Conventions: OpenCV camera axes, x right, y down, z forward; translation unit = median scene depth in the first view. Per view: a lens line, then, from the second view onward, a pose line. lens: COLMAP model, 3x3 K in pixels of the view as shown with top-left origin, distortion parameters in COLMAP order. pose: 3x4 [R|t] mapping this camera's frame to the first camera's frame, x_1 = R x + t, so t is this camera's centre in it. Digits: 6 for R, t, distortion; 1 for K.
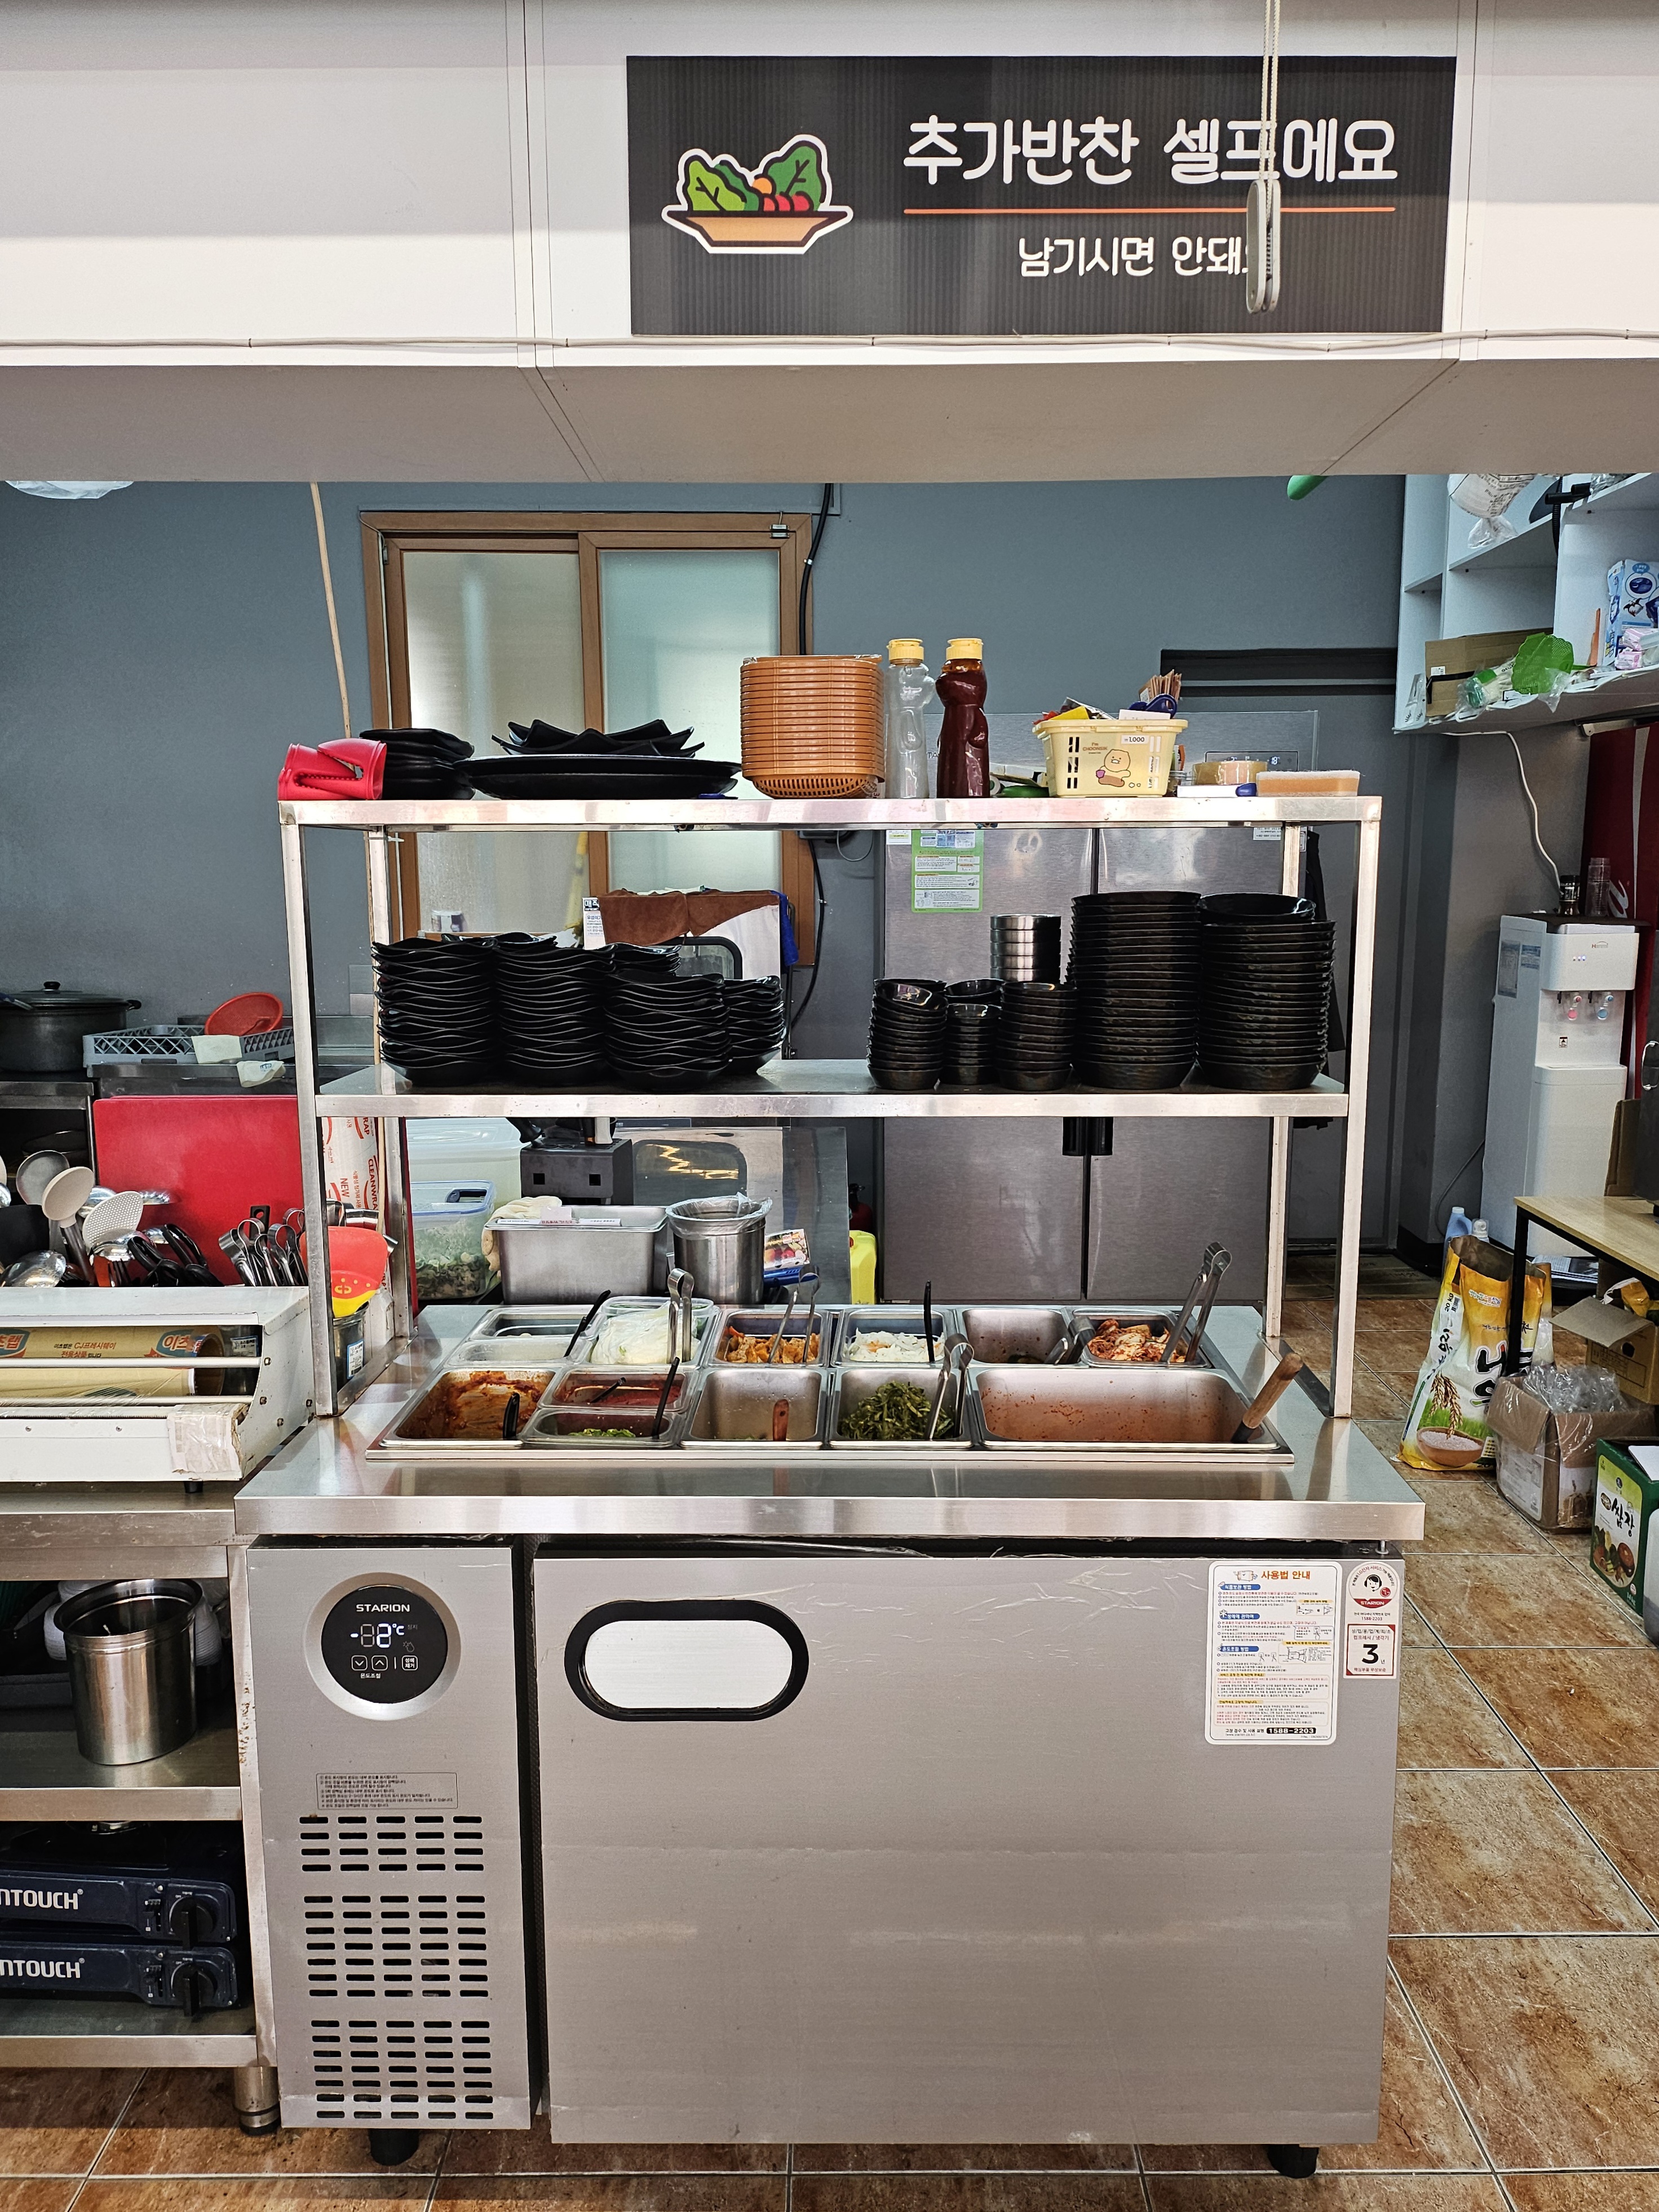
lens RADIAL K [[1544.6, 0, 835.4], [0, 1544.6, 1109.6], [0, 0, 1]] dist [0.041428, -0.047217]
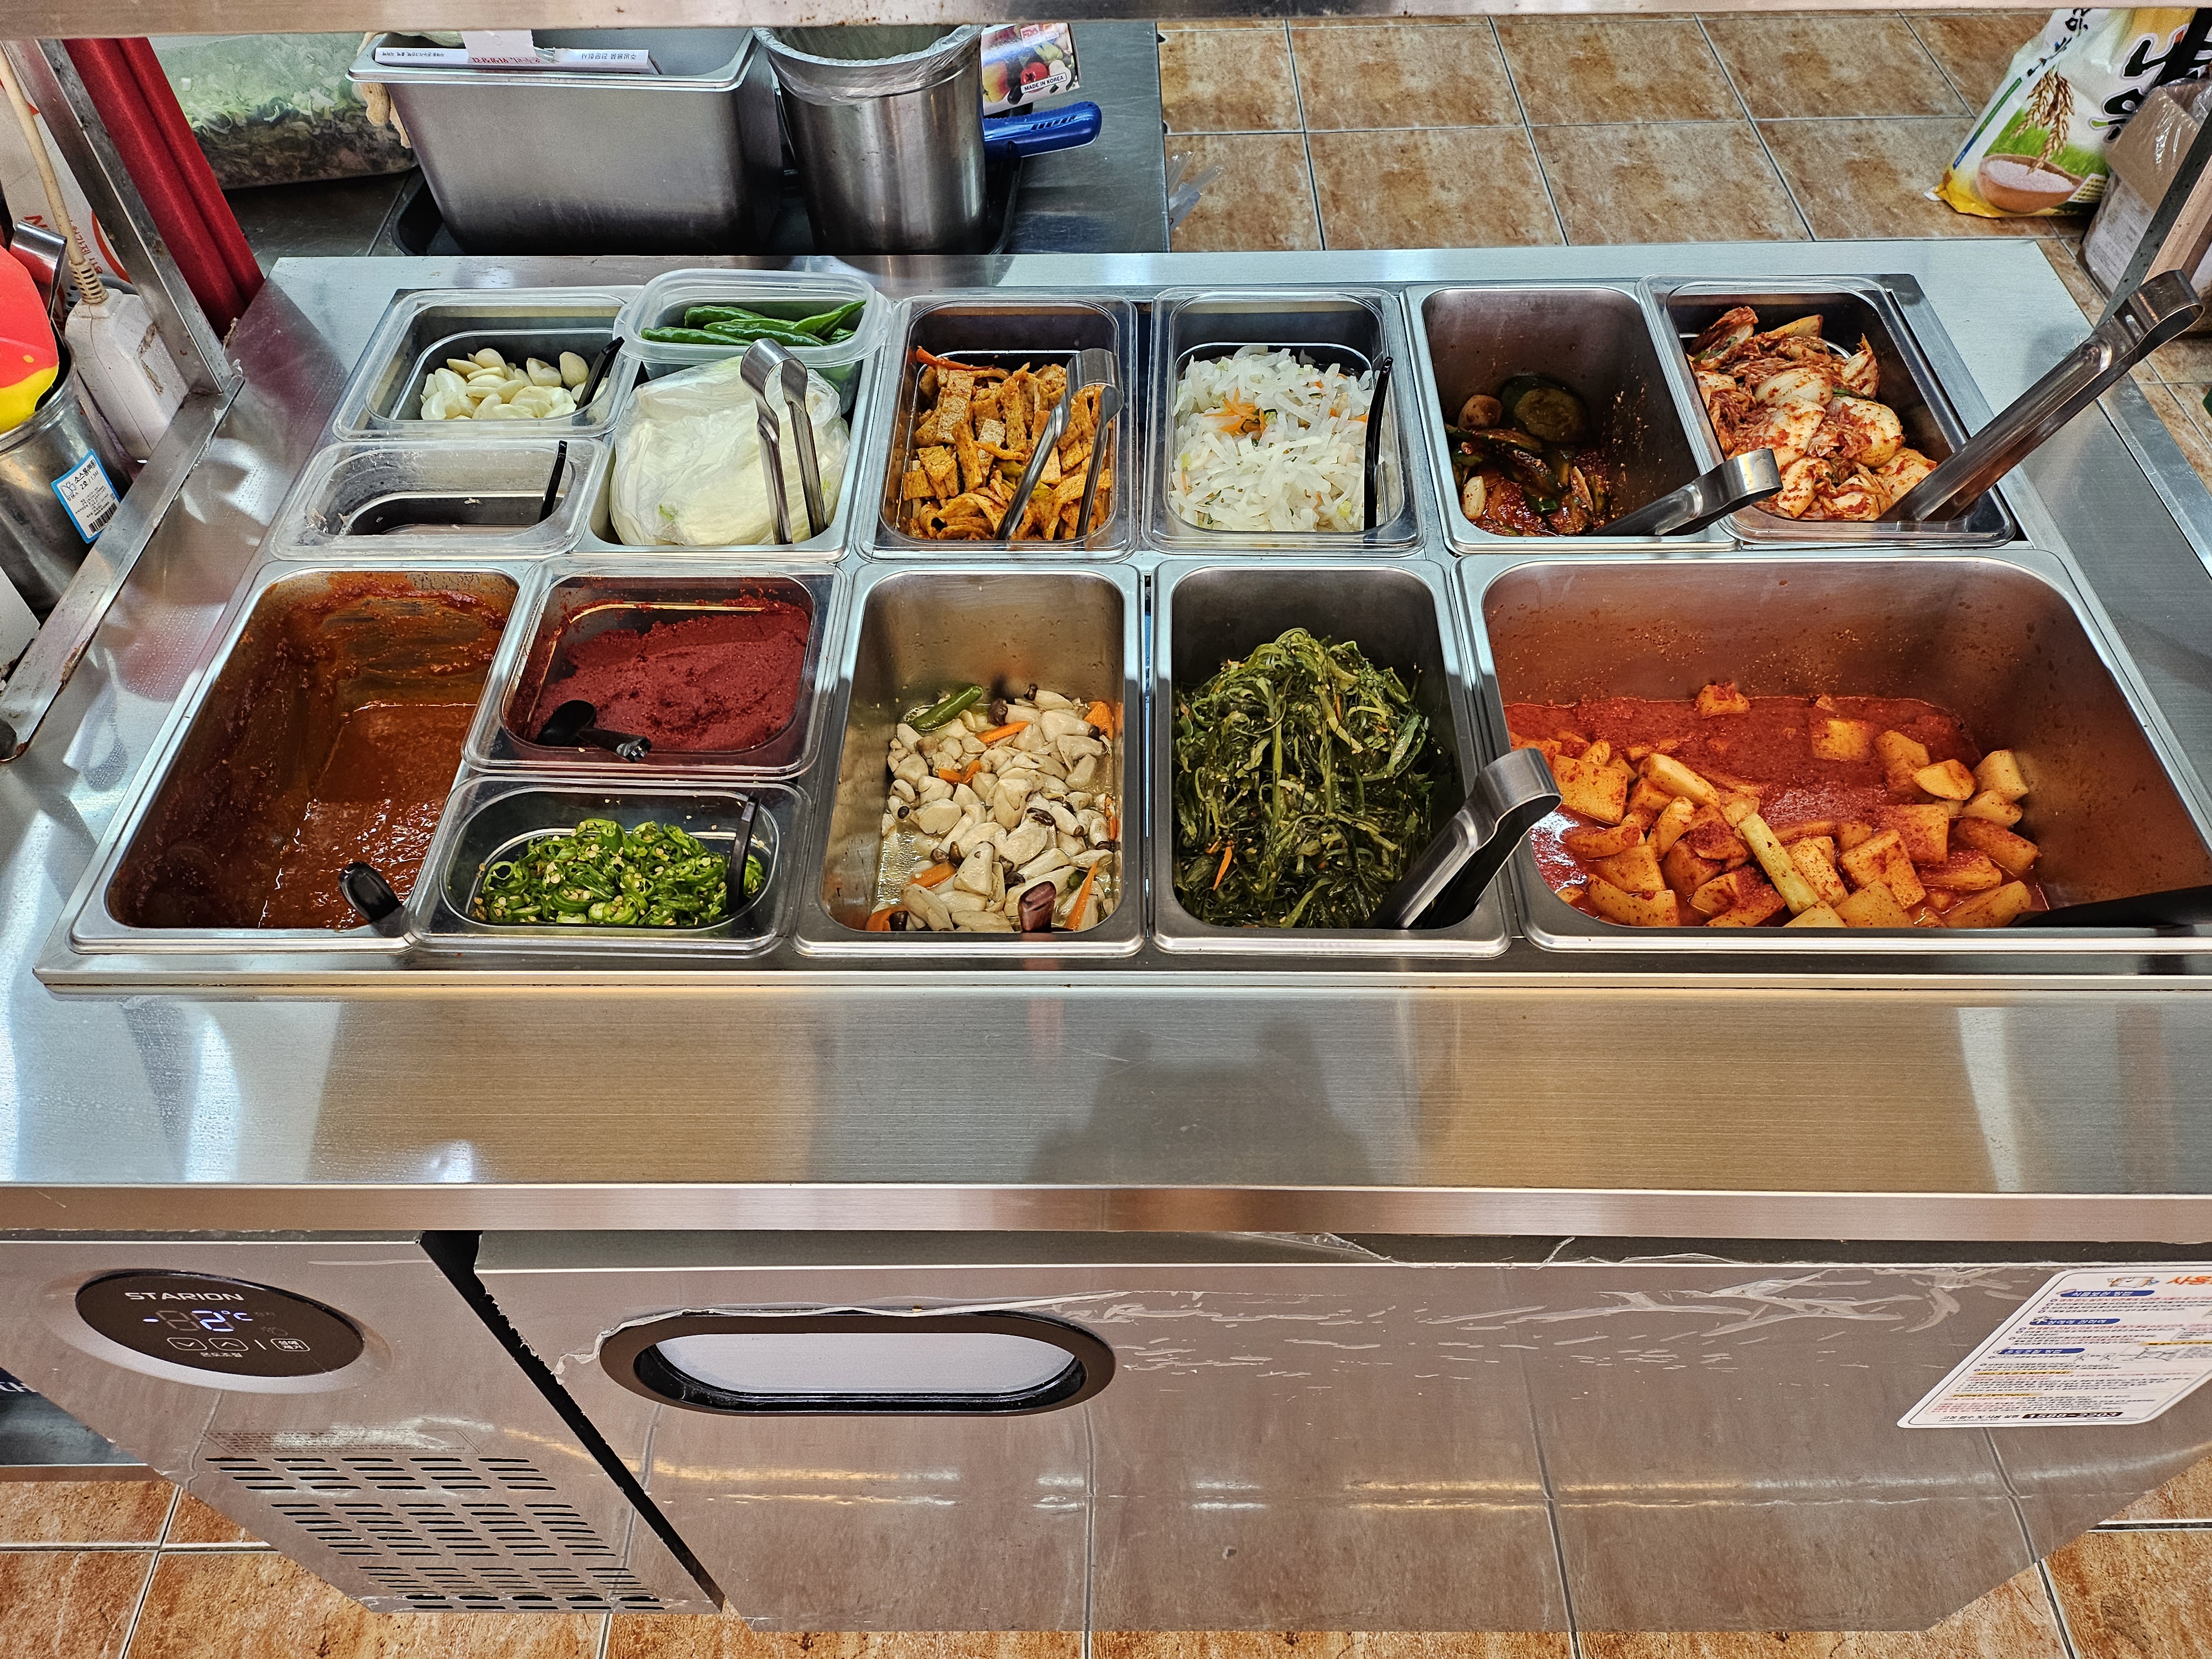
lens RADIAL K [[1544.6, 0, 1089.2], [0, 1544.6, 818.7], [0, 0, 1]] dist [0.041428, -0.047217]
pose [[0.999877, -0.011757, -0.010375, -0.013942], [0.015680, 0.744076, 0.667911, -0.067112], [-0.000133, -0.667992, 0.744169, 0.579910]]
